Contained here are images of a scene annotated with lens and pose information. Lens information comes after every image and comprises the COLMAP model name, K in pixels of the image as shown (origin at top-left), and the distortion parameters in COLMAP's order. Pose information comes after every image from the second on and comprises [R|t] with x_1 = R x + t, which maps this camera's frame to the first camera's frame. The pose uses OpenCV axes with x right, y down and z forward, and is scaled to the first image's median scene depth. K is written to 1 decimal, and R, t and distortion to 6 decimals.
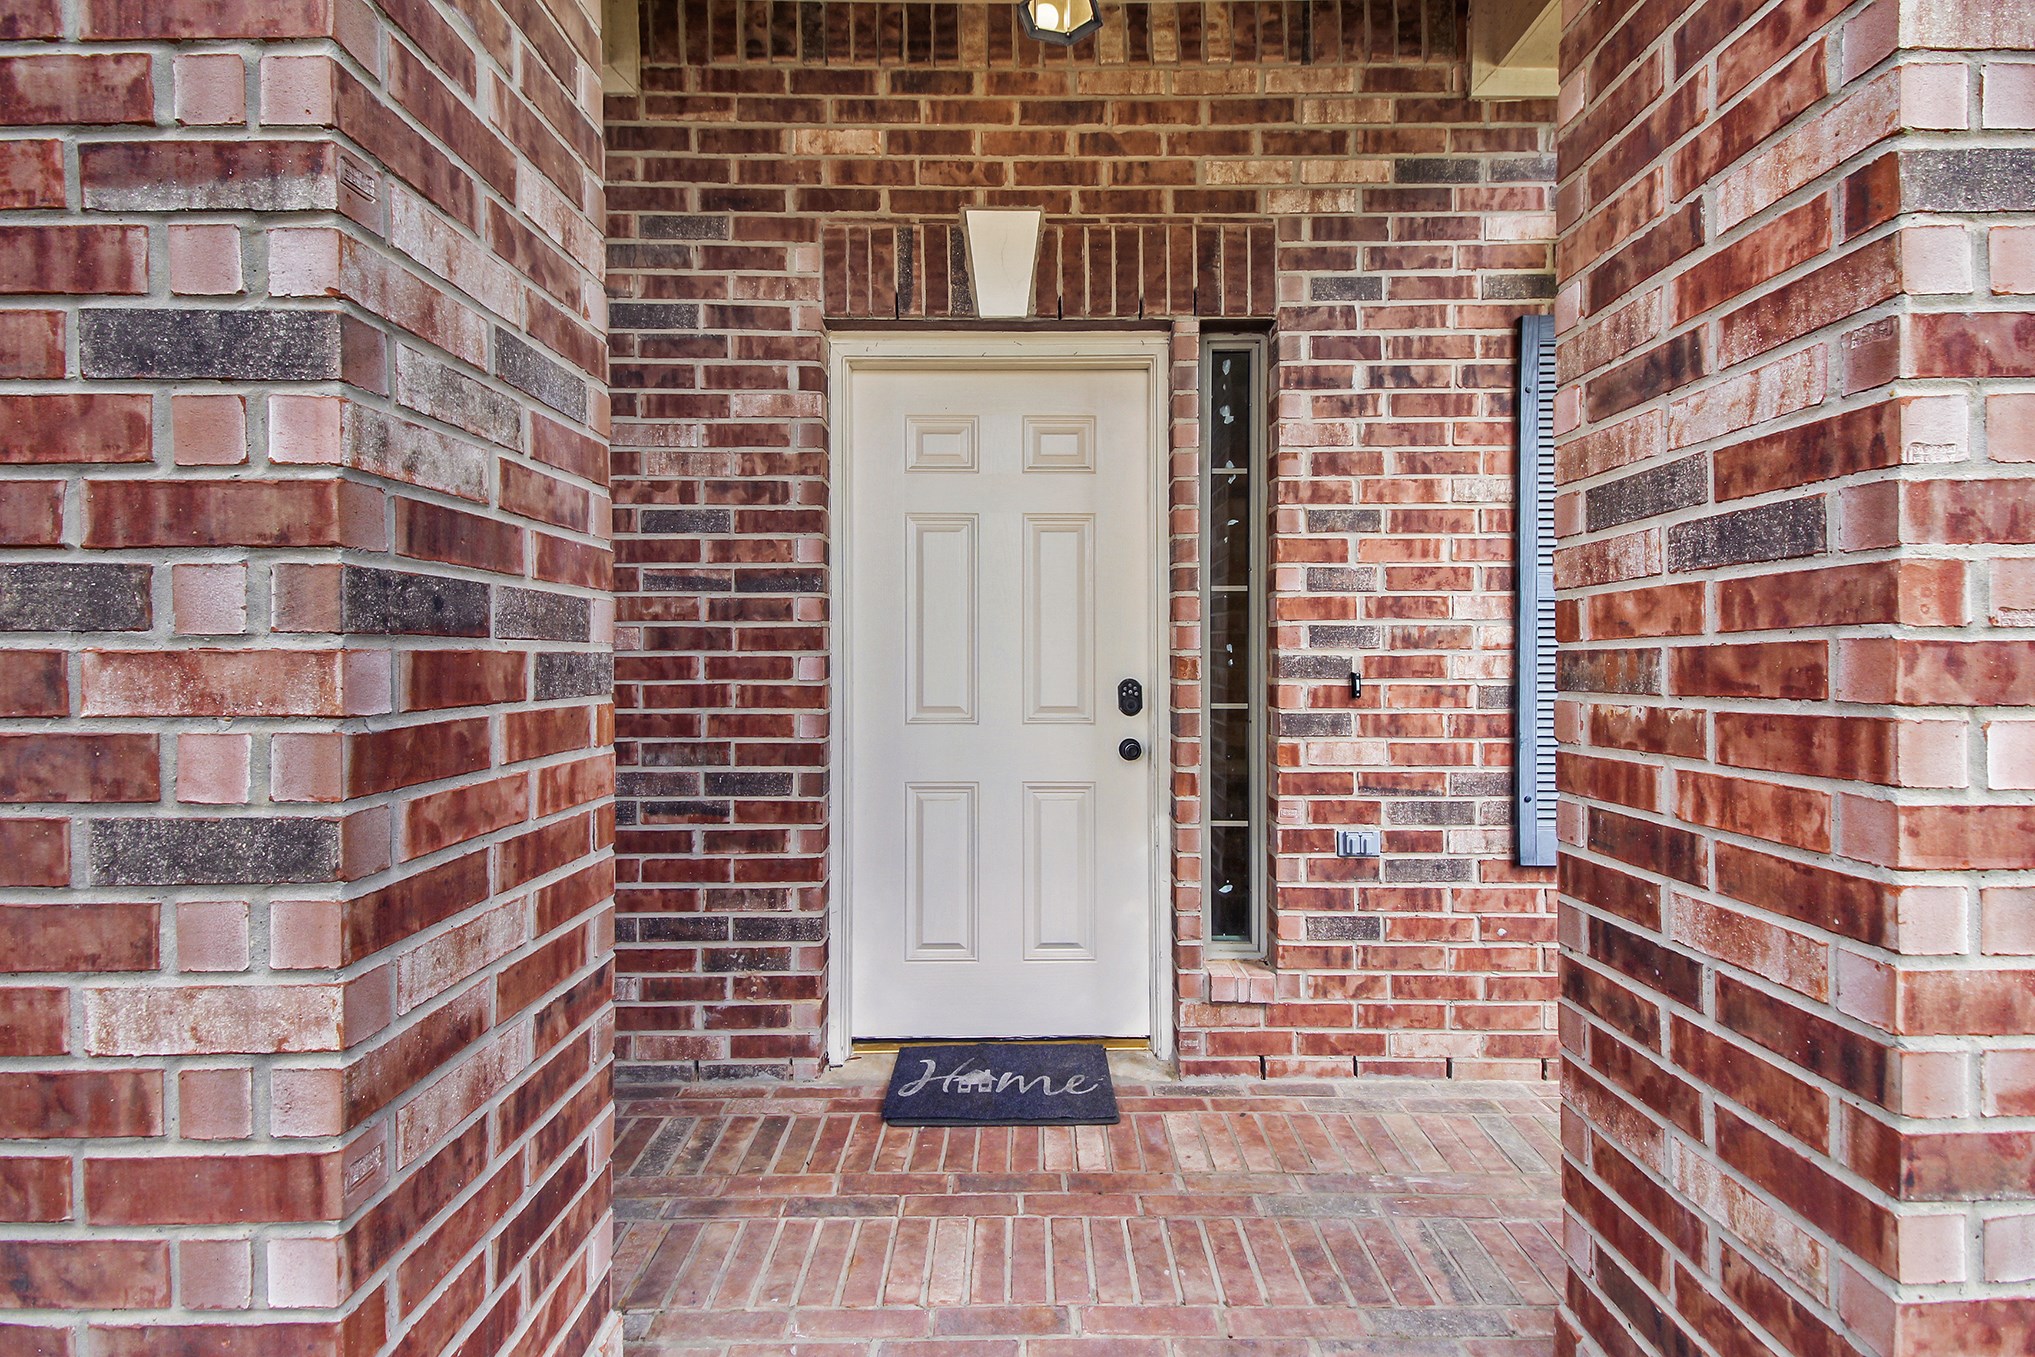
lens RADIAL K [[923.2, 0, 1011.1], [0, 923.2, 665.8], [0, 0, 1]] dist [0.003590, -0.002511]
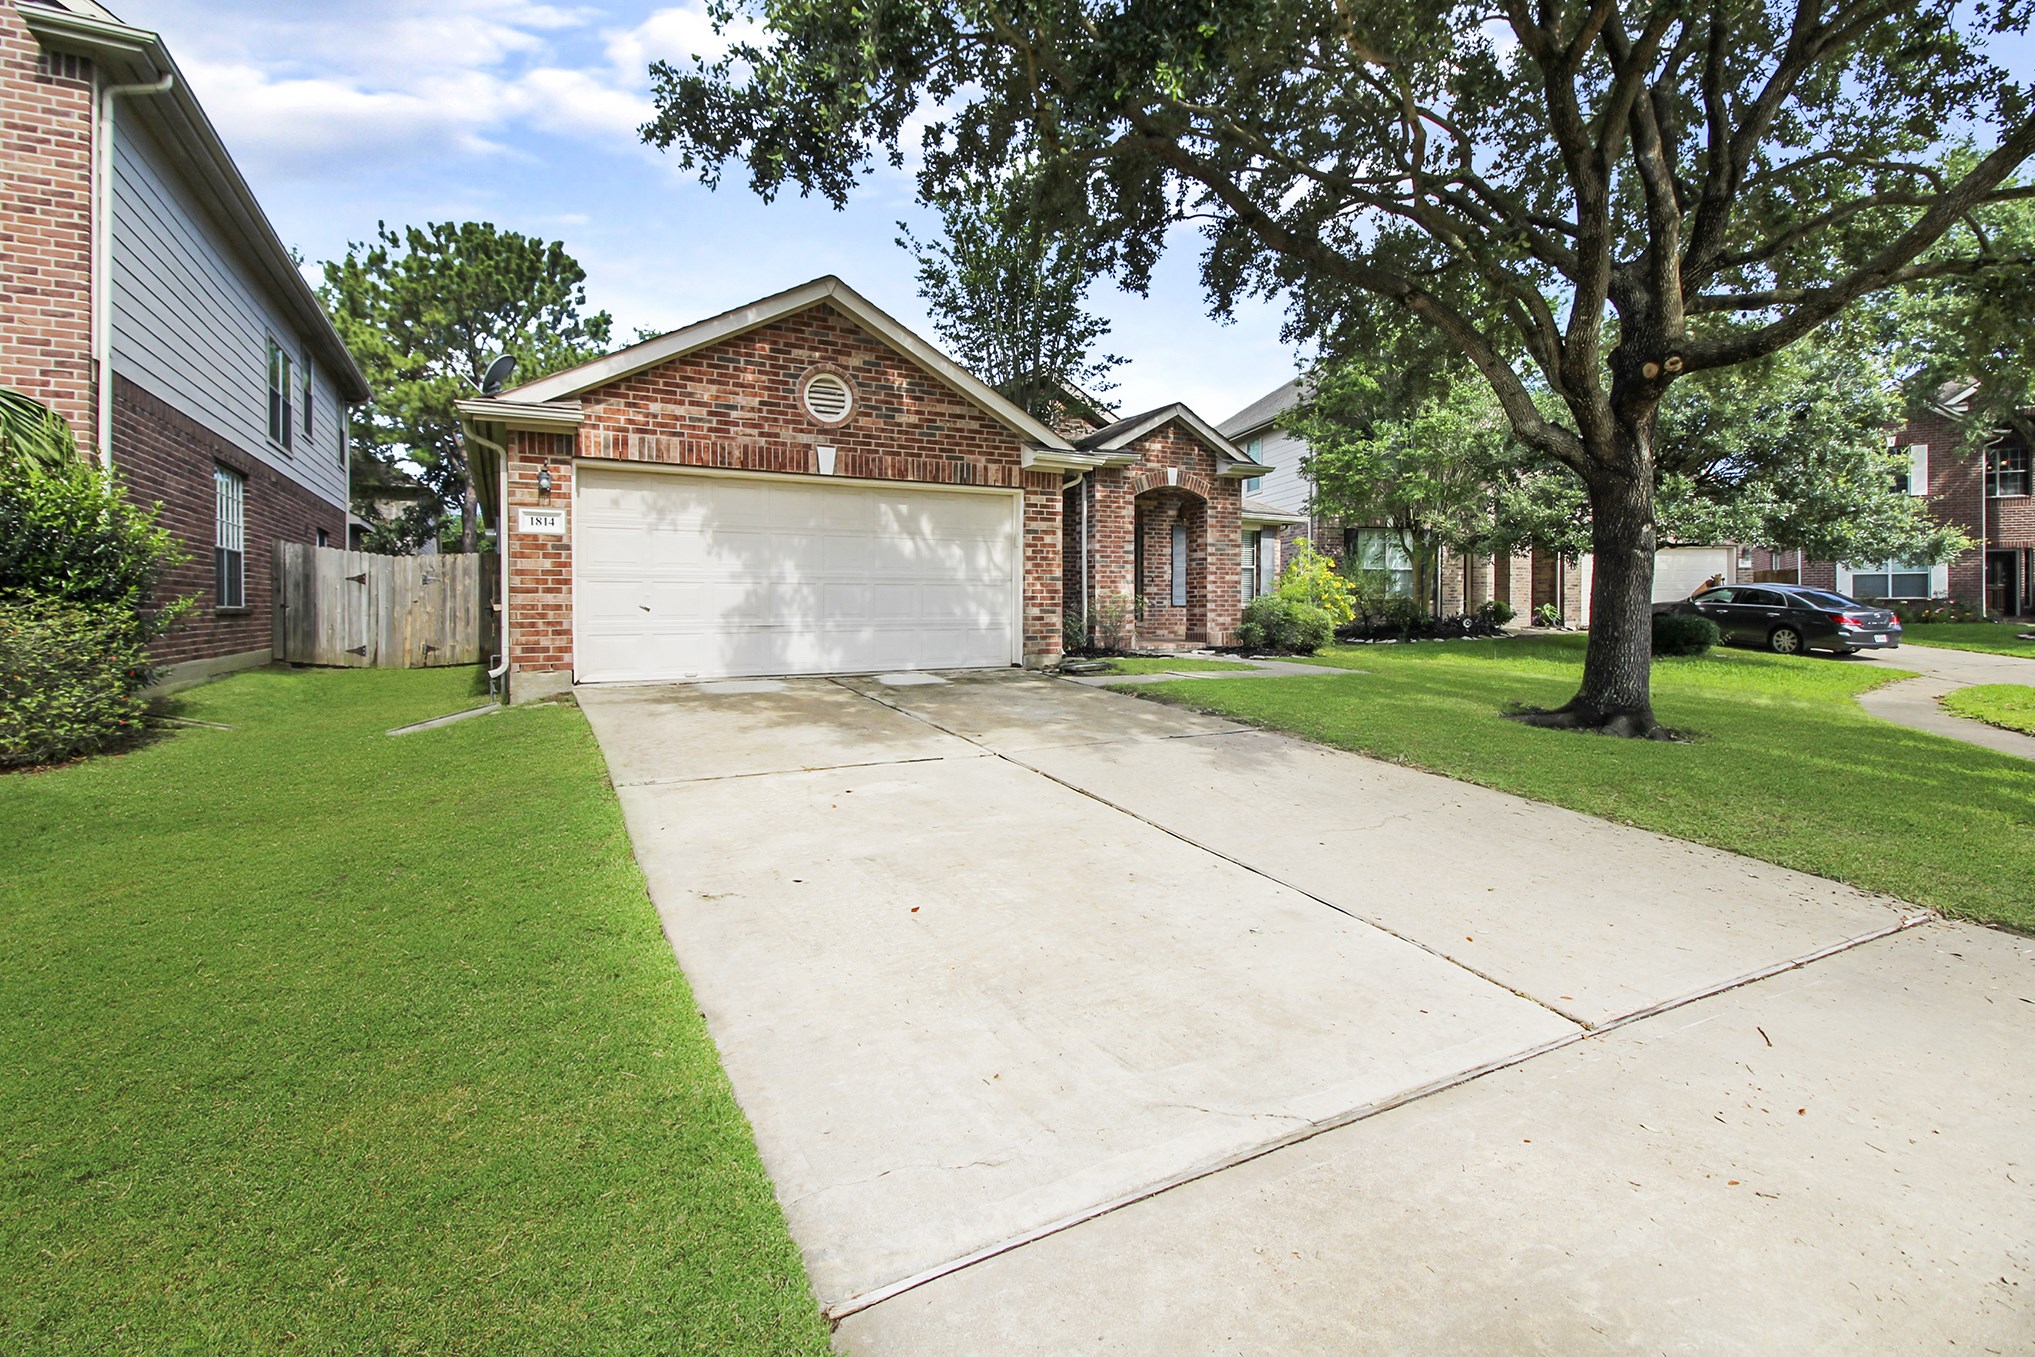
lens RADIAL K [[923.2, 0, 1000.0], [0, 923.2, 609.1], [0, 0, 1]] dist [0.003590, -0.002511]
pose [[0.890817, -0.002235, 0.454357, -3.670869], [0.003771, 0.999990, -0.002474, 0.251096], [-0.454347, 0.003917, 0.890816, -4.478794]]
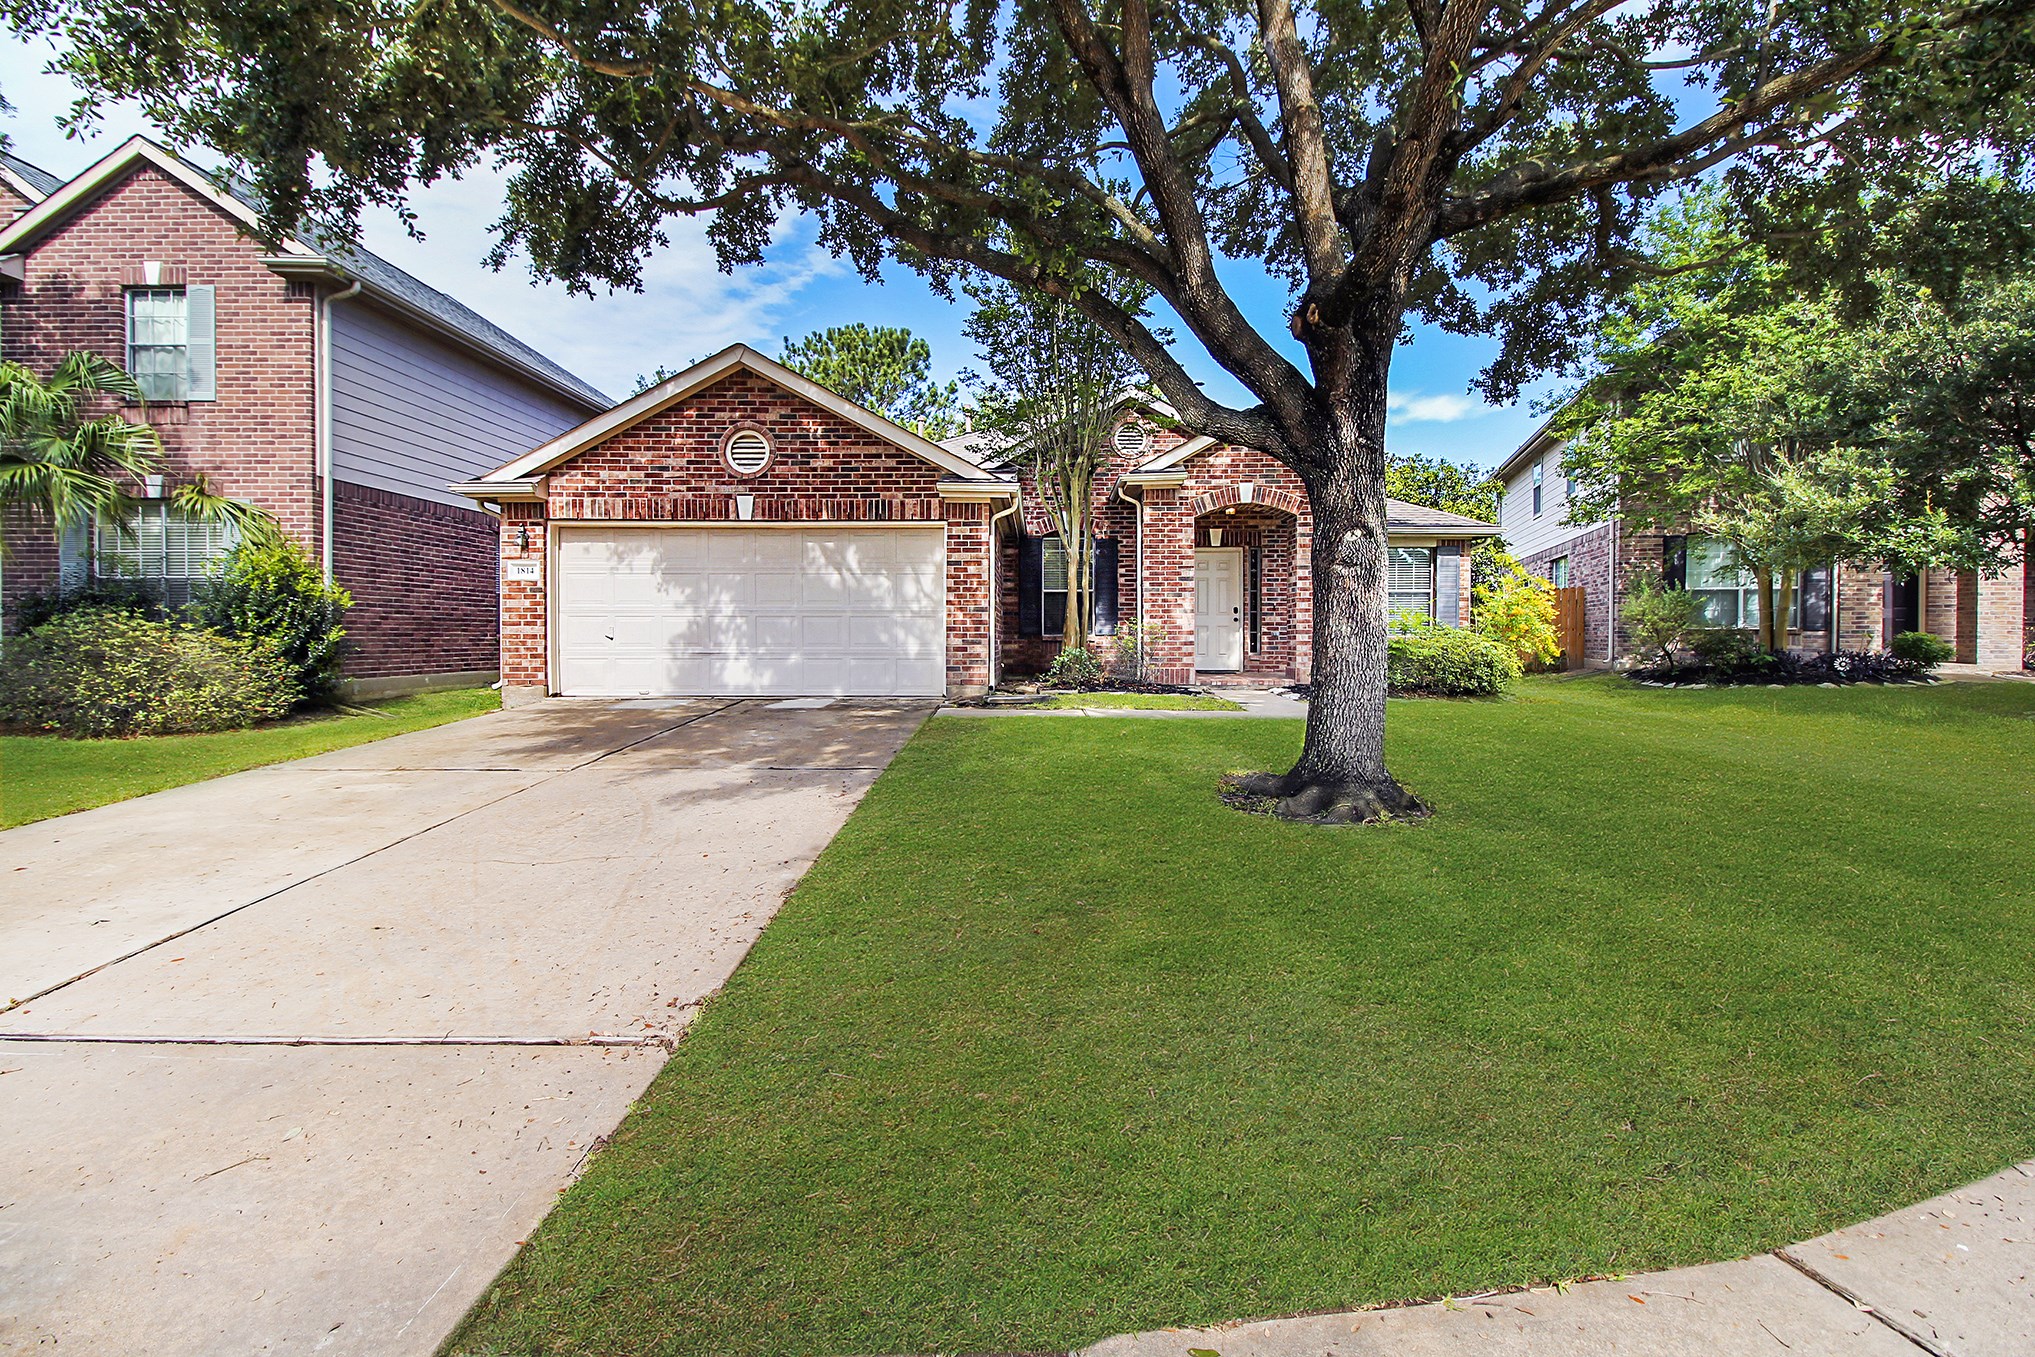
lens RADIAL K [[923.2, 0, 1016.6], [0, 923.2, 645.7], [0, 0, 1]] dist [0.003590, -0.002511]
pose [[0.999488, 0.002565, -0.031904, -1.109063], [-0.002468, 0.999992, 0.003091, 0.254836], [0.031911, -0.003010, 0.999486, -5.044813]]
